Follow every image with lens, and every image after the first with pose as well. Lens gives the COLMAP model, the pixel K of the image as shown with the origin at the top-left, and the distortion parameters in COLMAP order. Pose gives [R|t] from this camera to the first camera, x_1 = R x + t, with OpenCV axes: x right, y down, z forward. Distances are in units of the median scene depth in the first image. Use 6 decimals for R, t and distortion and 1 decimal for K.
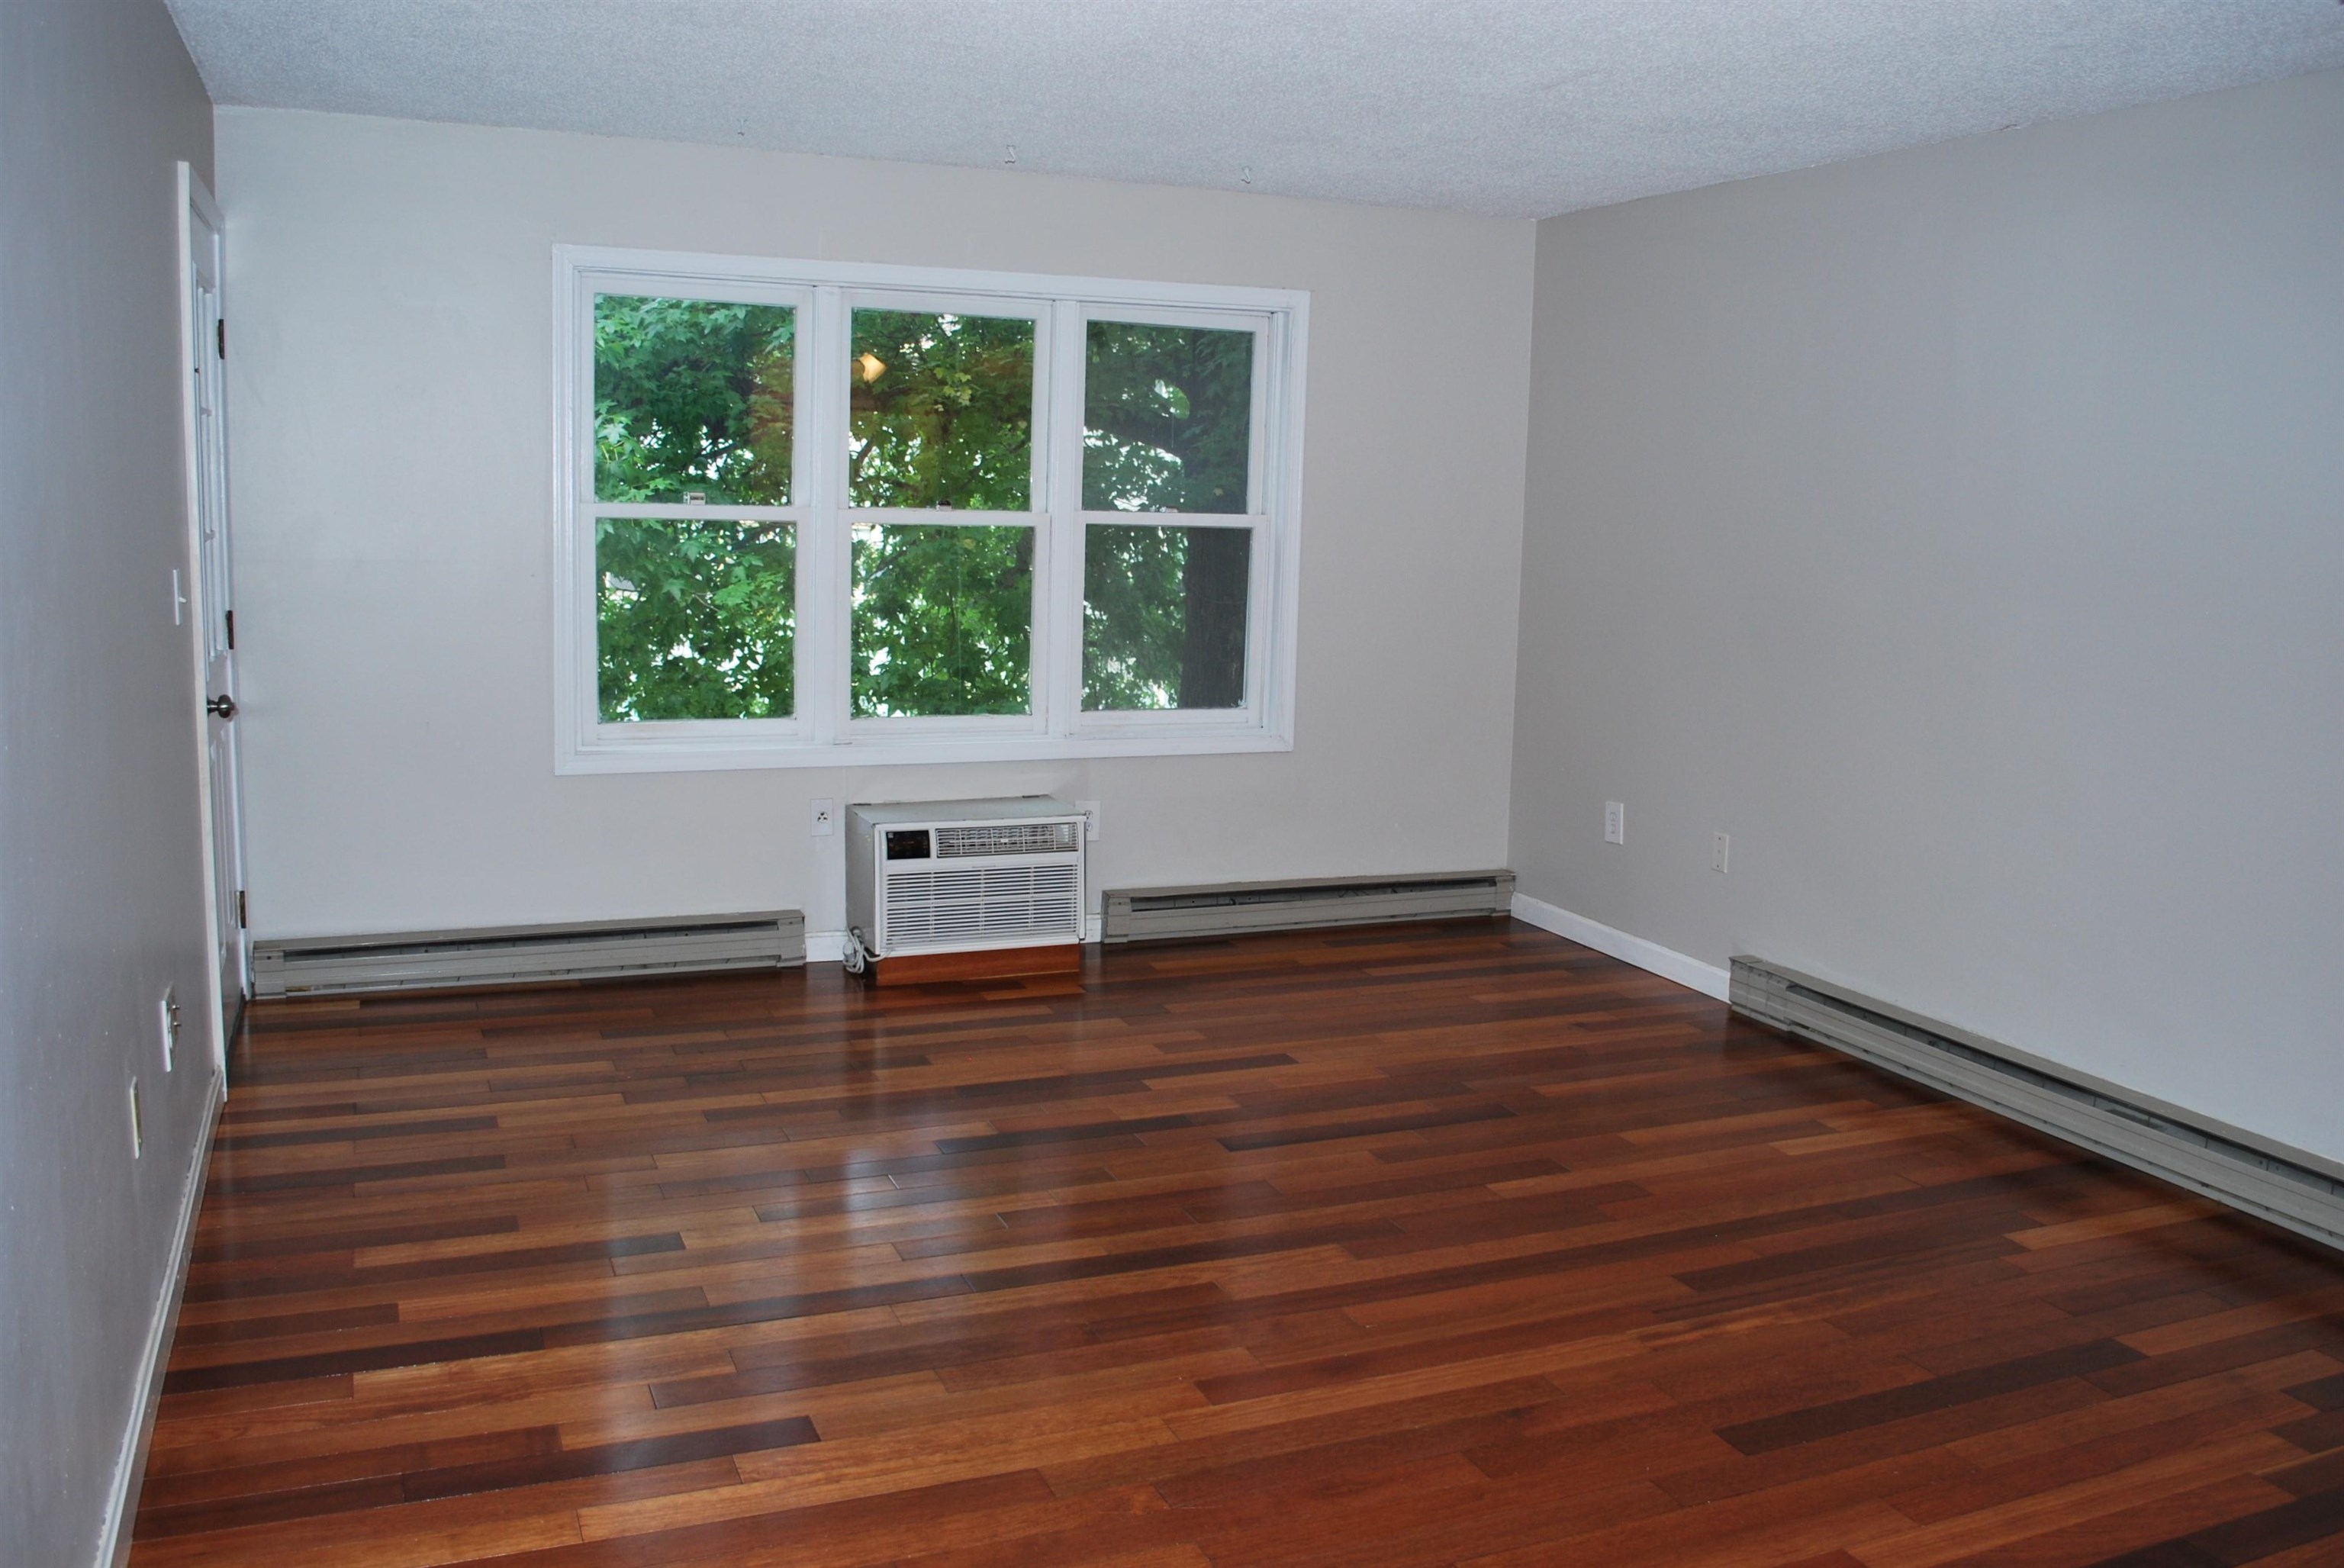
lens RADIAL K [[1900.1, 0, 1172.0], [0, 1900.1, 784.0], [0, 0, 1]] dist [-0.083673, -0.000151]
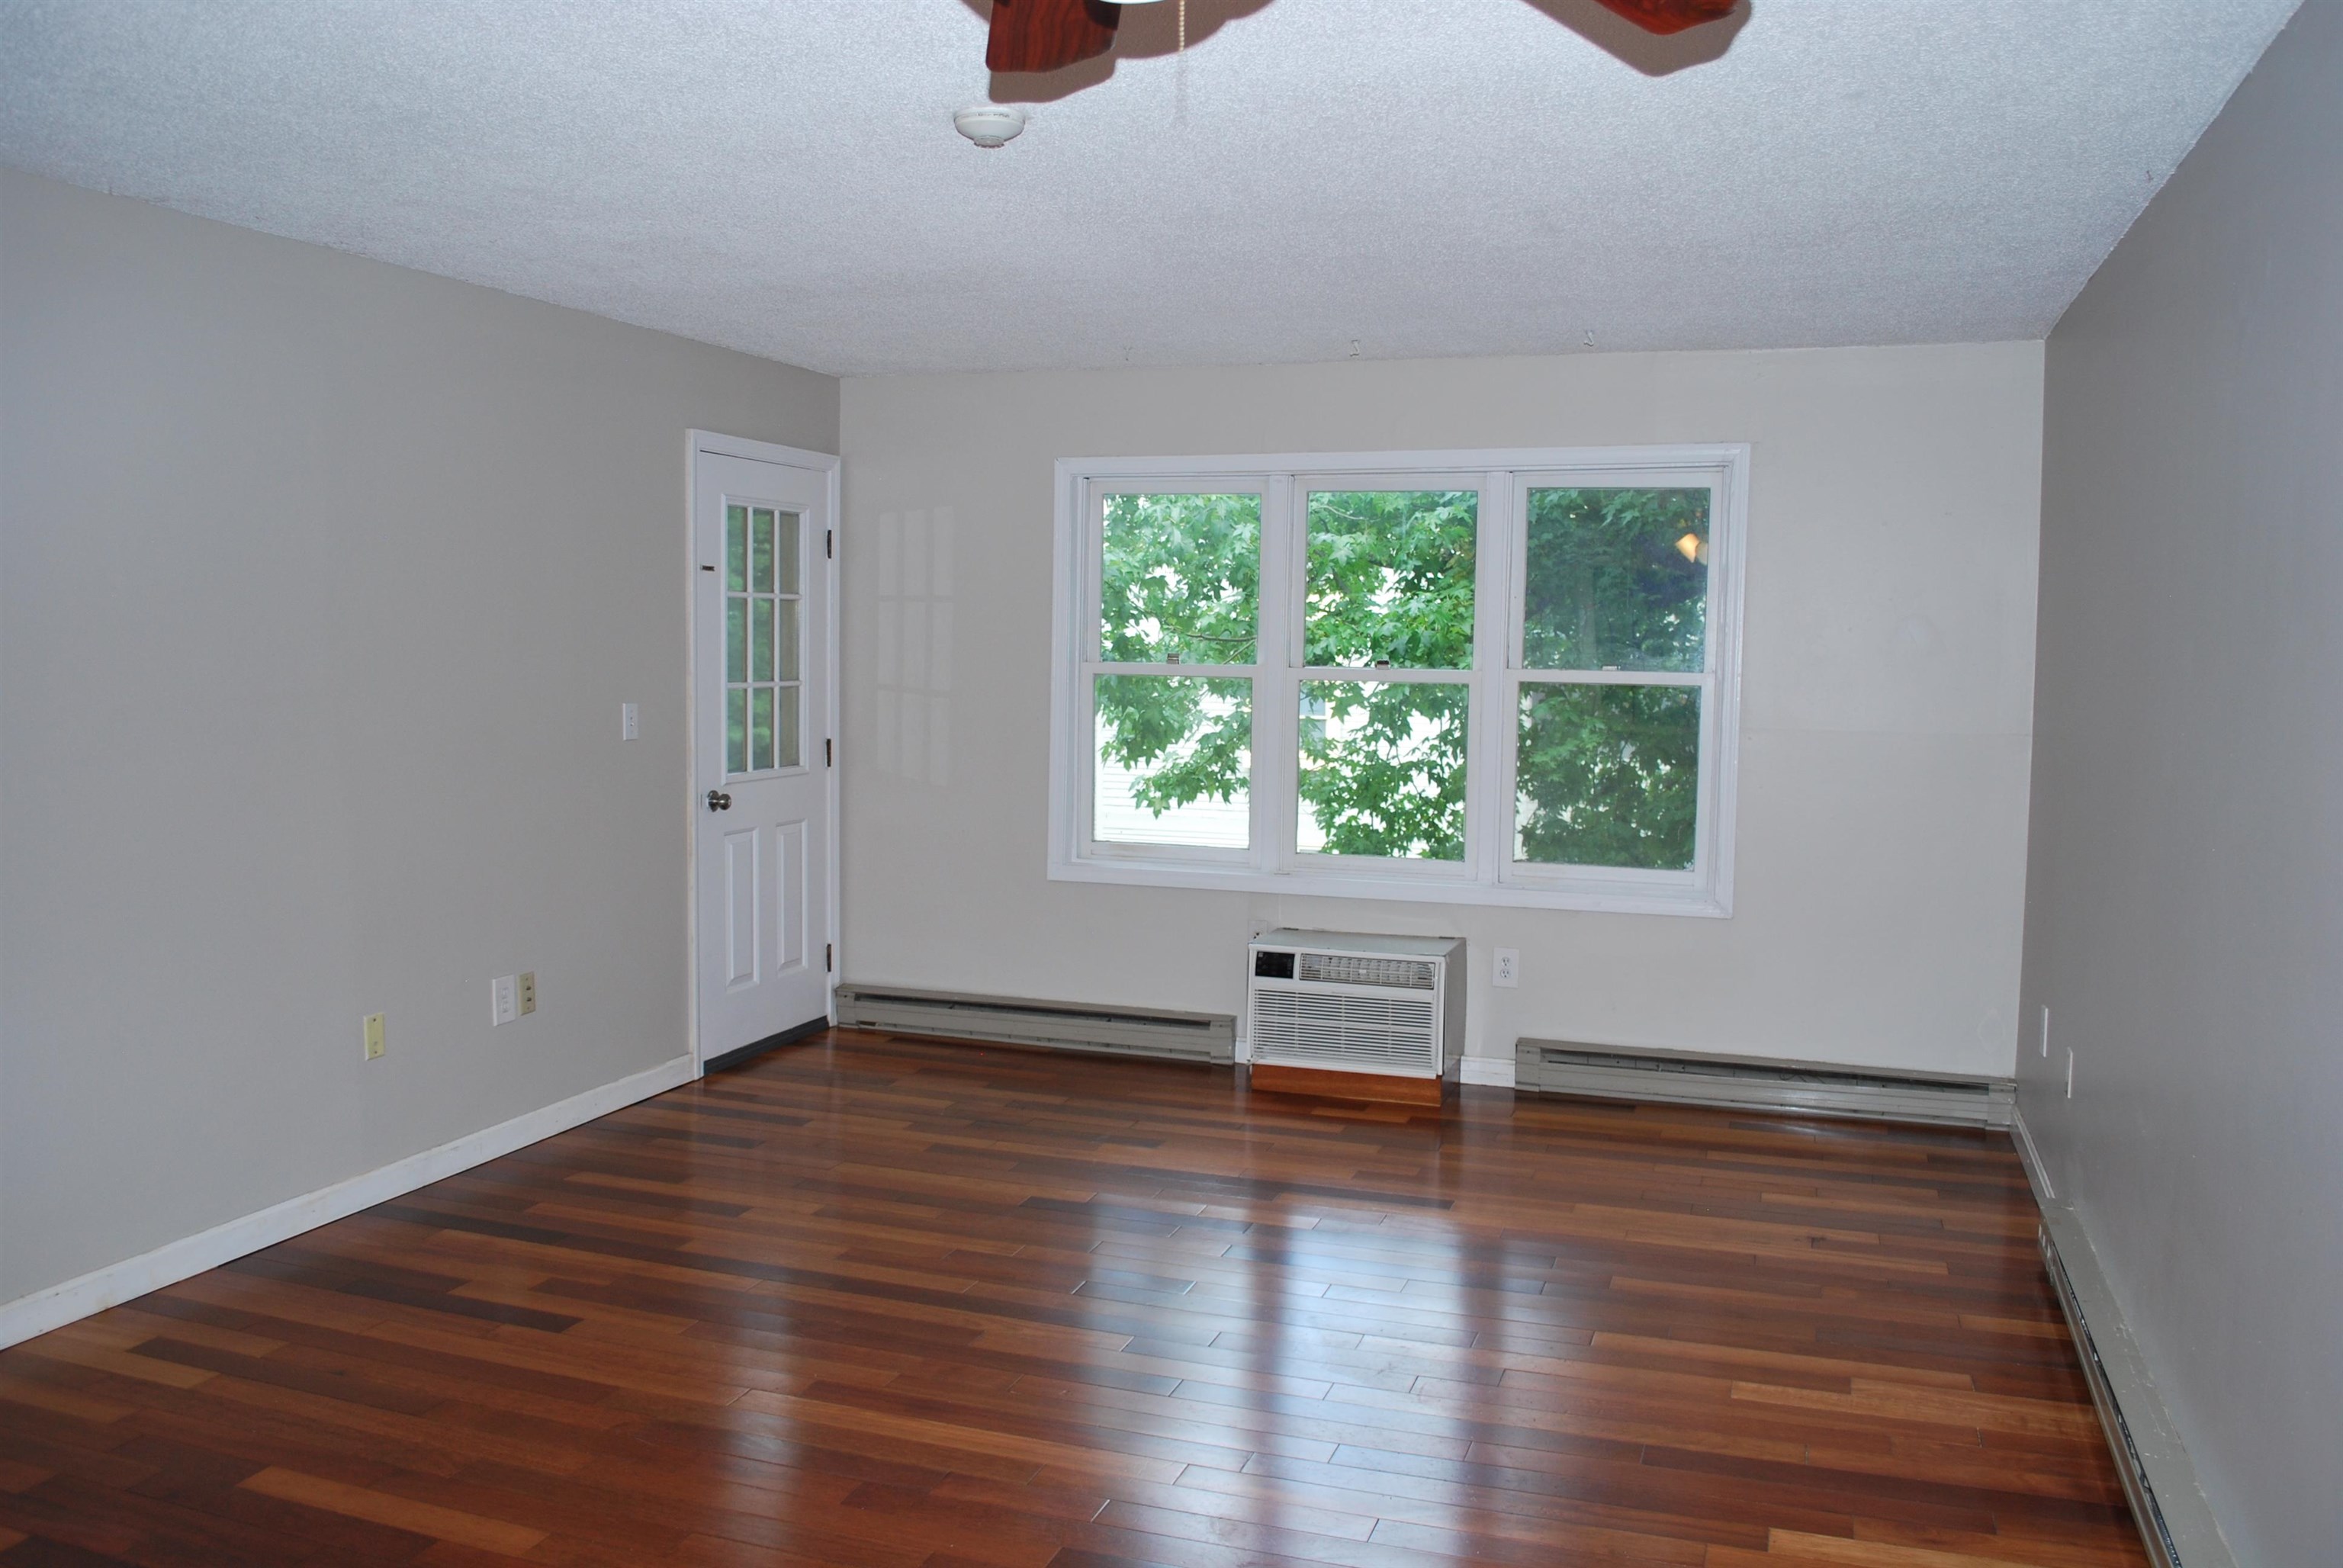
lens RADIAL K [[1835.9, 0, 1171.5], [0, 1835.9, 784.0], [0, 0, 1]] dist [-0.151405, 0.080132]
pose [[0.746222, 0.038553, -0.664579, 0.517922], [-0.095336, 0.994220, -0.049373, -0.014439], [0.658835, 0.100202, 0.745585, 0.144081]]
